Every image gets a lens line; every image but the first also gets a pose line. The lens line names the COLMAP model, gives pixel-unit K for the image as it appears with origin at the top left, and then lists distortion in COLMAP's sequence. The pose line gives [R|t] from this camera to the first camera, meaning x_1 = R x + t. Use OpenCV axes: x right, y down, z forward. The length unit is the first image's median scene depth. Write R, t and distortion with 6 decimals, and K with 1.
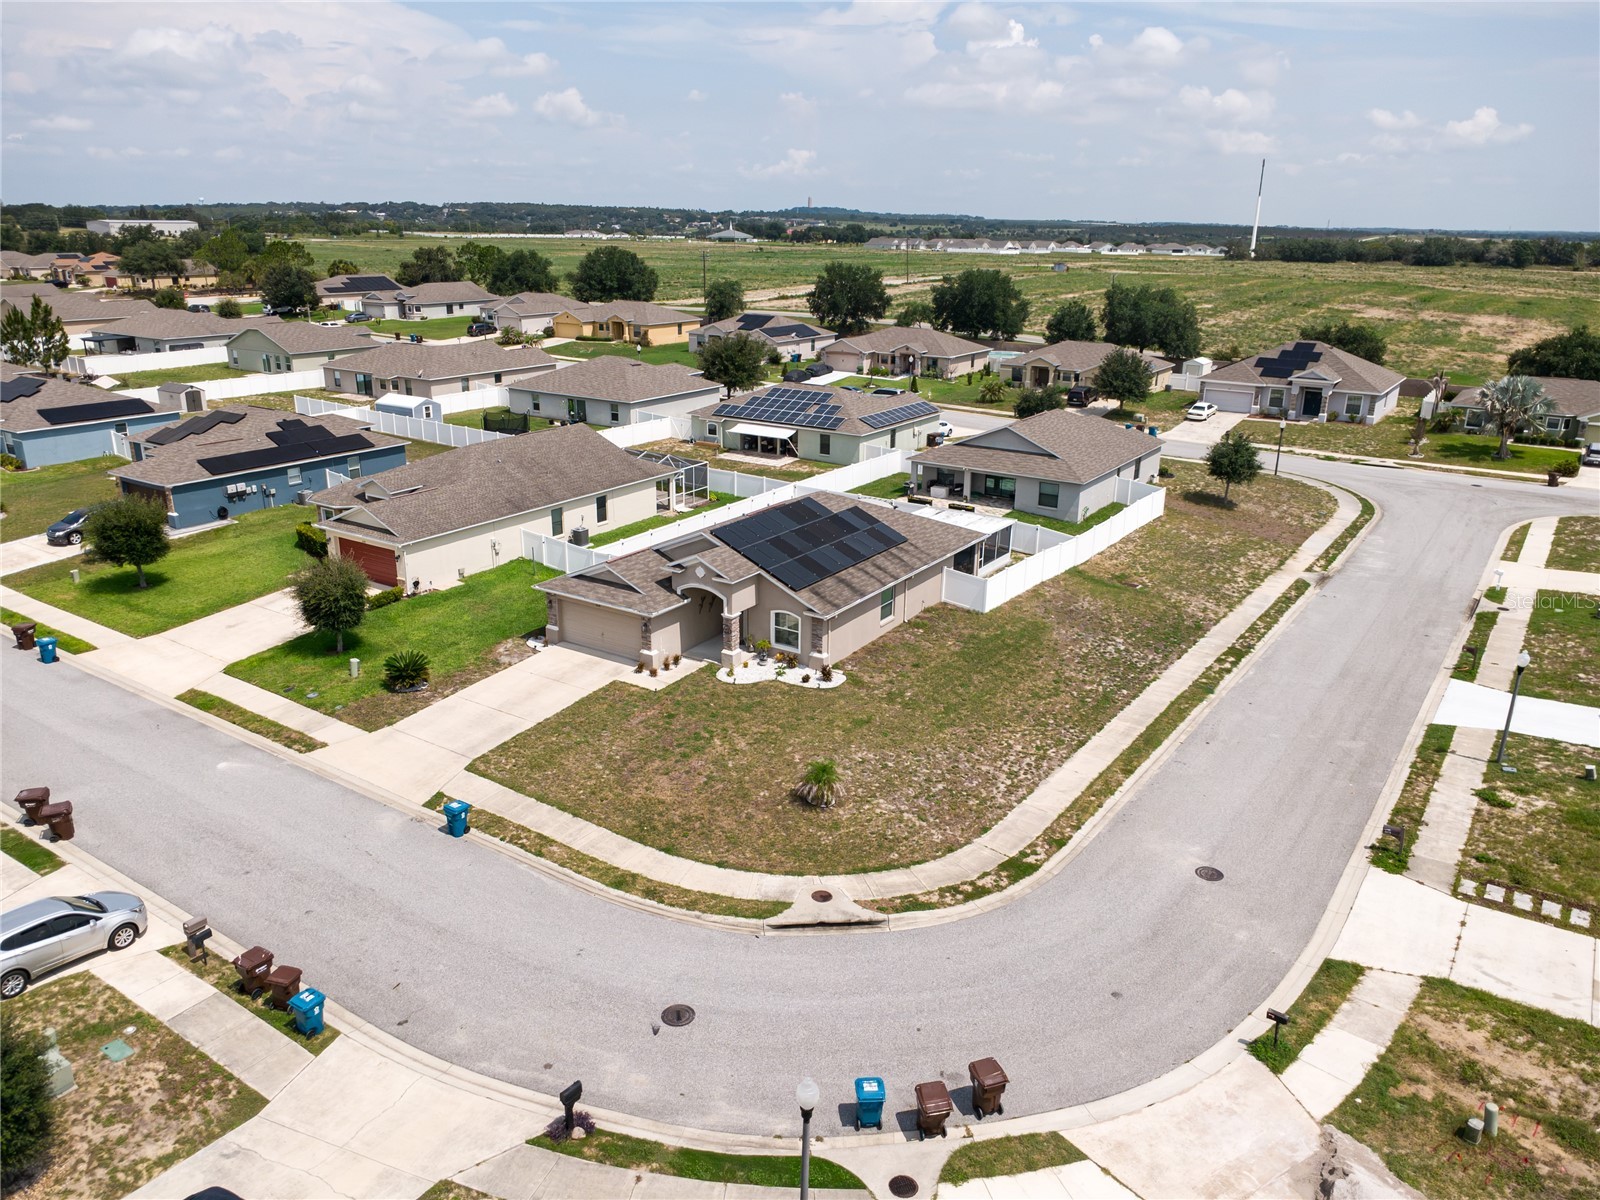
lens RADIAL K [[1145.2, 0, 800.0], [0, 1145.2, 600.0], [0, 0, 1]] dist [0.002385, 0.000544]
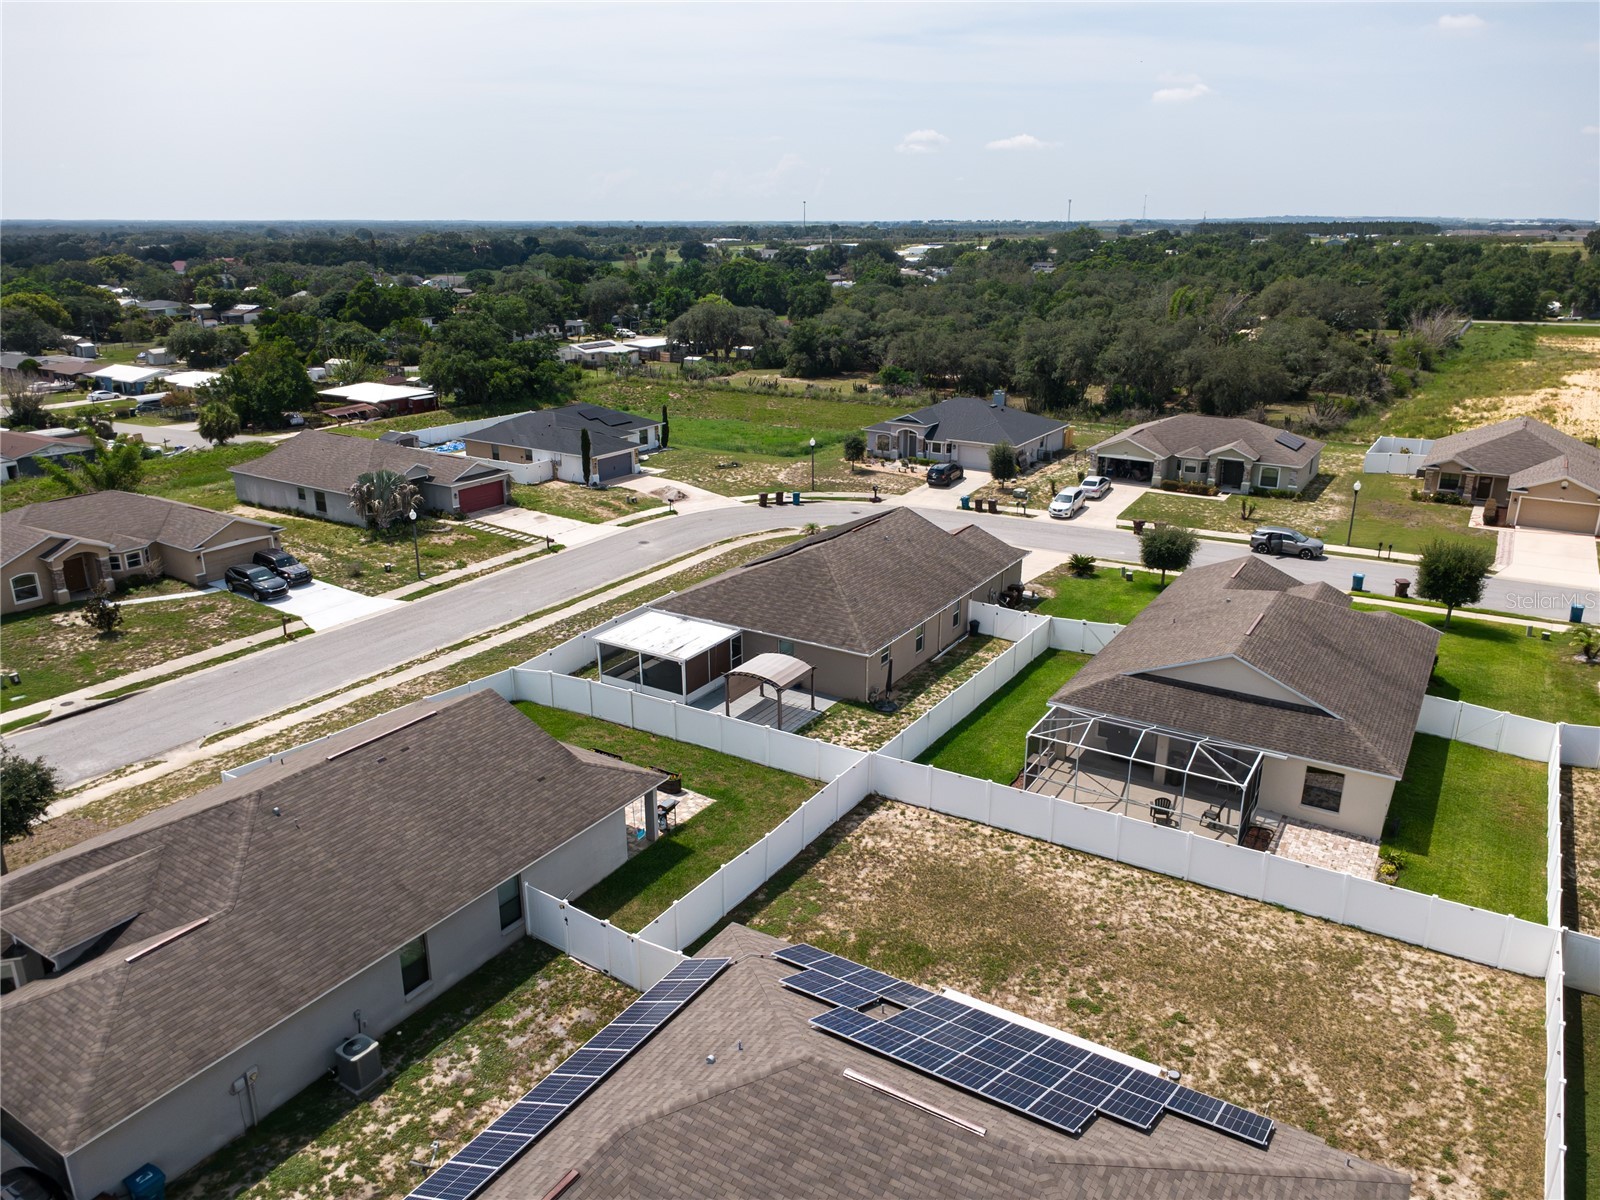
lens RADIAL K [[1145.2, 0, 800.0], [0, 1145.2, 600.0], [0, 0, 1]] dist [0.002385, 0.000544]
pose [[-0.999641, -0.005683, -0.026179, 0.067007], [-0.020257, 0.799859, 0.599846, -0.706330], [0.017531, 0.600161, -0.799687, 1.941053]]
